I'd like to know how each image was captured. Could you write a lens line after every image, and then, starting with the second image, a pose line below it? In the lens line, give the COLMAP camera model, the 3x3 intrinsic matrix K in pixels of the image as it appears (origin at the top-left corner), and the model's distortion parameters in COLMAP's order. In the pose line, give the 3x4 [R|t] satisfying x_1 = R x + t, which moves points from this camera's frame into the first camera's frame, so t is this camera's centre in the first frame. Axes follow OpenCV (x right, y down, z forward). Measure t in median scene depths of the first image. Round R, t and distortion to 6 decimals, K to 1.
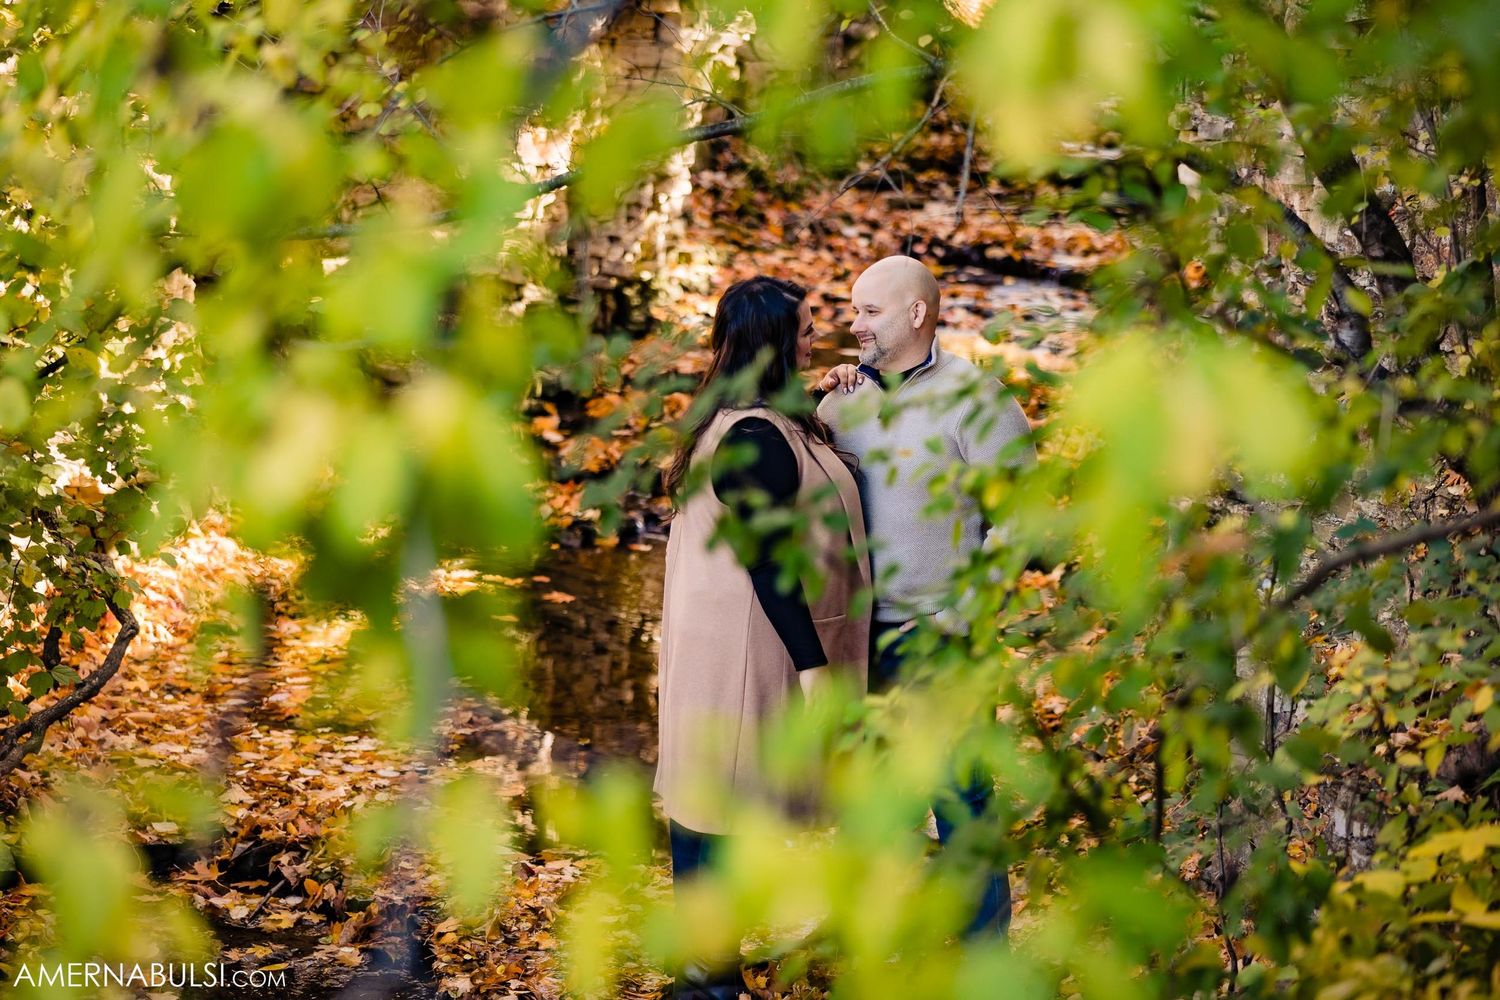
lens RADIAL K [[2952.9, 0, 749.4], [0, 2952.9, 499.9], [0, 0, 1]] dist [0.024416, 0.000000]
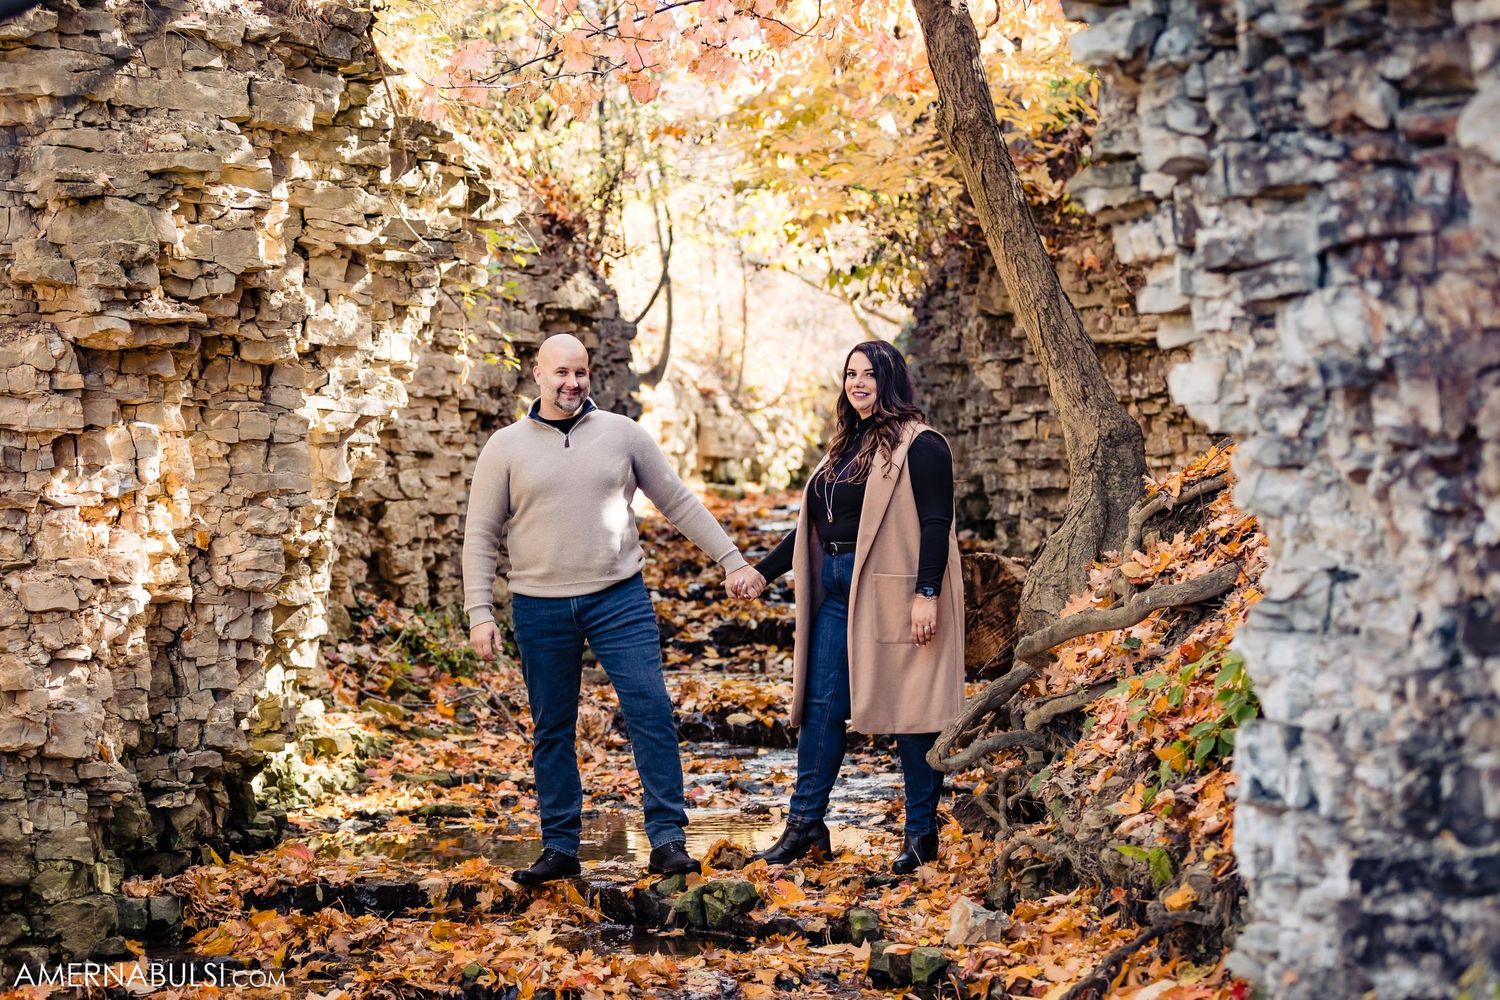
lens RADIAL K [[2952.9, 0, 753.2], [0, 2952.9, 500.8], [0, 0, 1]] dist [0.024416, 0.000000]
pose [[0.989133, -0.064123, 0.132305, -0.010122], [0.089757, 0.976090, -0.197968, 0.012849], [-0.116447, 0.207692, 0.971238, 0.275672]]
